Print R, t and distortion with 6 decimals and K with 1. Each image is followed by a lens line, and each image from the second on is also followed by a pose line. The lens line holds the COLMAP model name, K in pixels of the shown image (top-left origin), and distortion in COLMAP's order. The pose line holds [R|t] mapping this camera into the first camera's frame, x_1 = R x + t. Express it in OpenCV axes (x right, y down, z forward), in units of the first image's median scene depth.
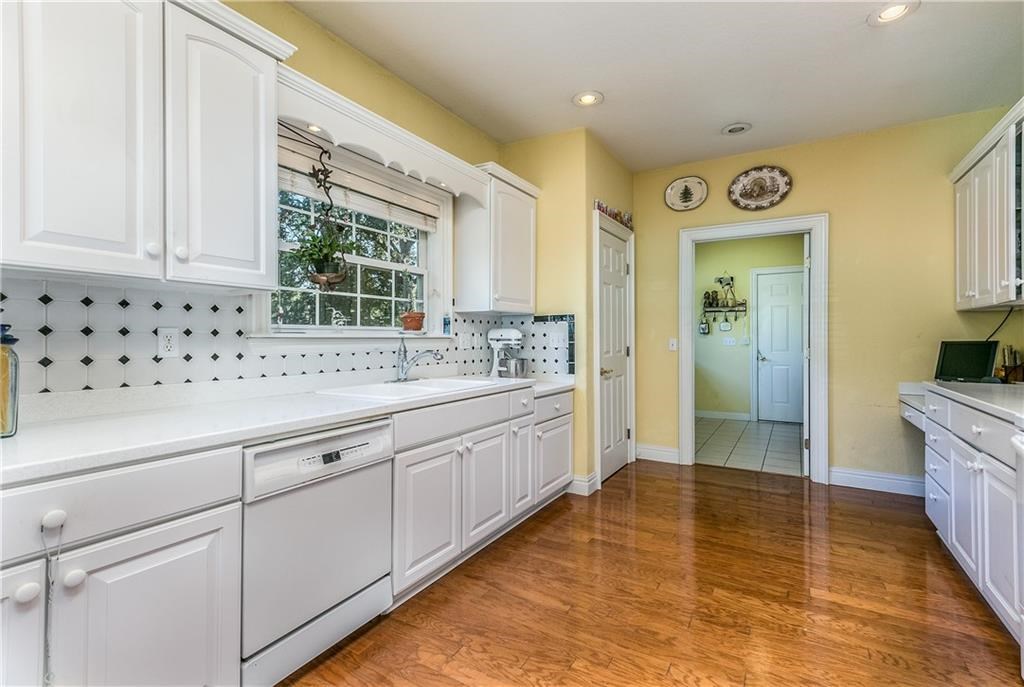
lens RADIAL K [[475.5, 0, 512.0], [0, 475.5, 343.5], [0, 0, 1]] dist [0.002197, 0.000364]
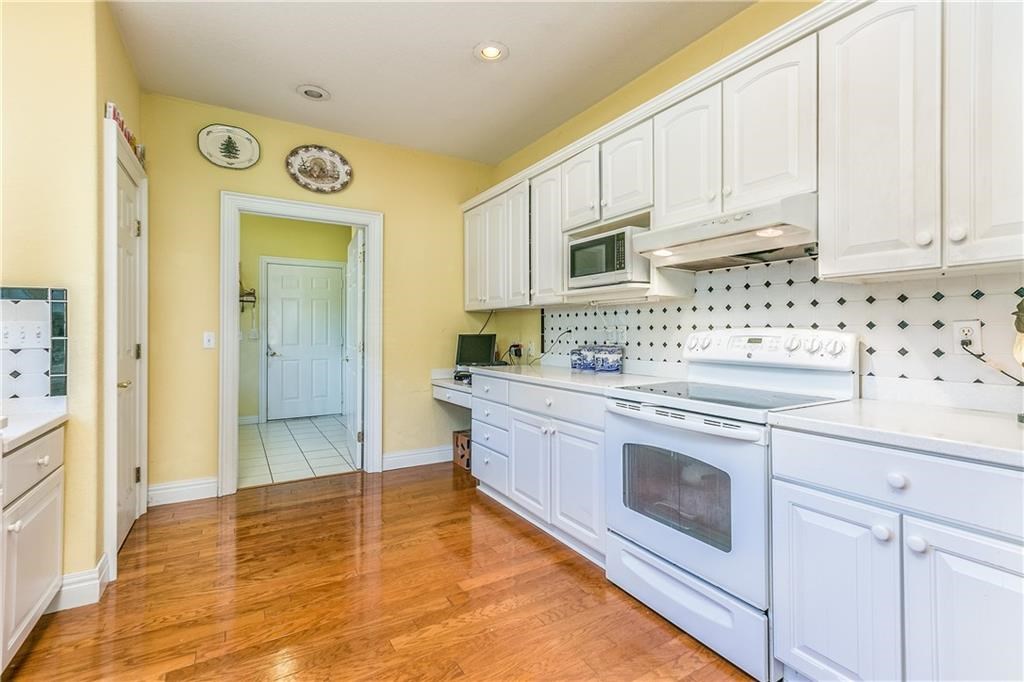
lens RADIAL K [[467.5, 0, 522.1], [0, 467.5, 330.3], [0, 0, 1]] dist [0.015796, 0.000004]
pose [[0.467040, 0.004923, 0.884222, -0.108430], [0.008489, 0.999913, -0.010051, -0.002061], [-0.884195, 0.012200, 0.466958, 0.249847]]
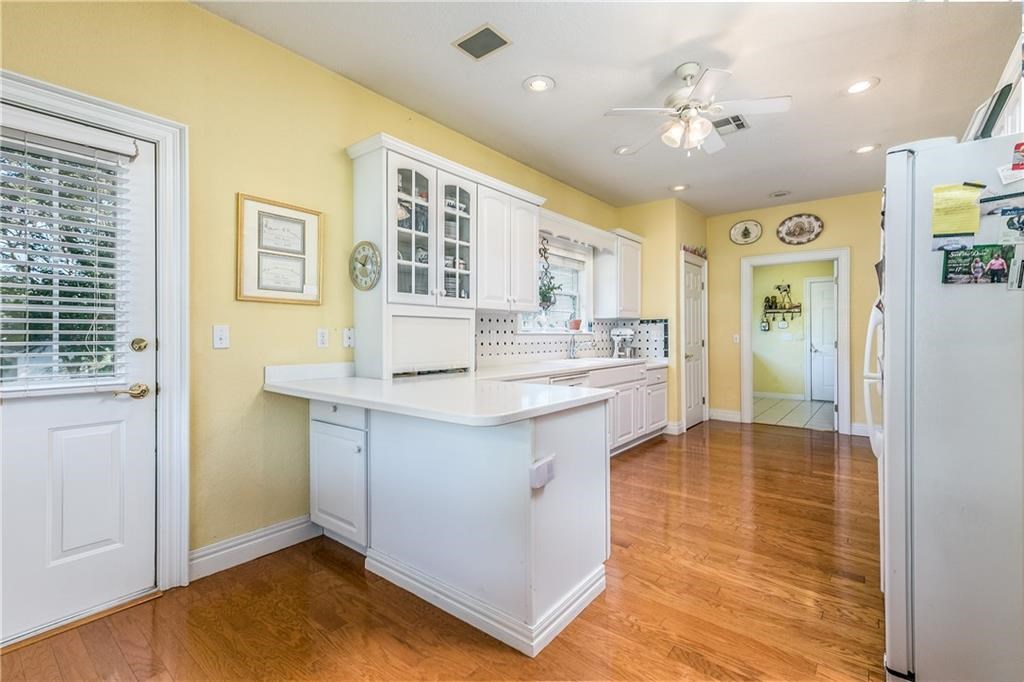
lens RADIAL K [[456.6, 0, 515.1], [0, 456.6, 338.9], [0, 0, 1]] dist [0.012650, 0.000010]
pose [[0.990810, -0.001285, -0.135254, -0.154947], [0.000981, 0.999997, -0.002312, 0.006977], [0.135257, 0.002158, 0.990808, -0.524767]]
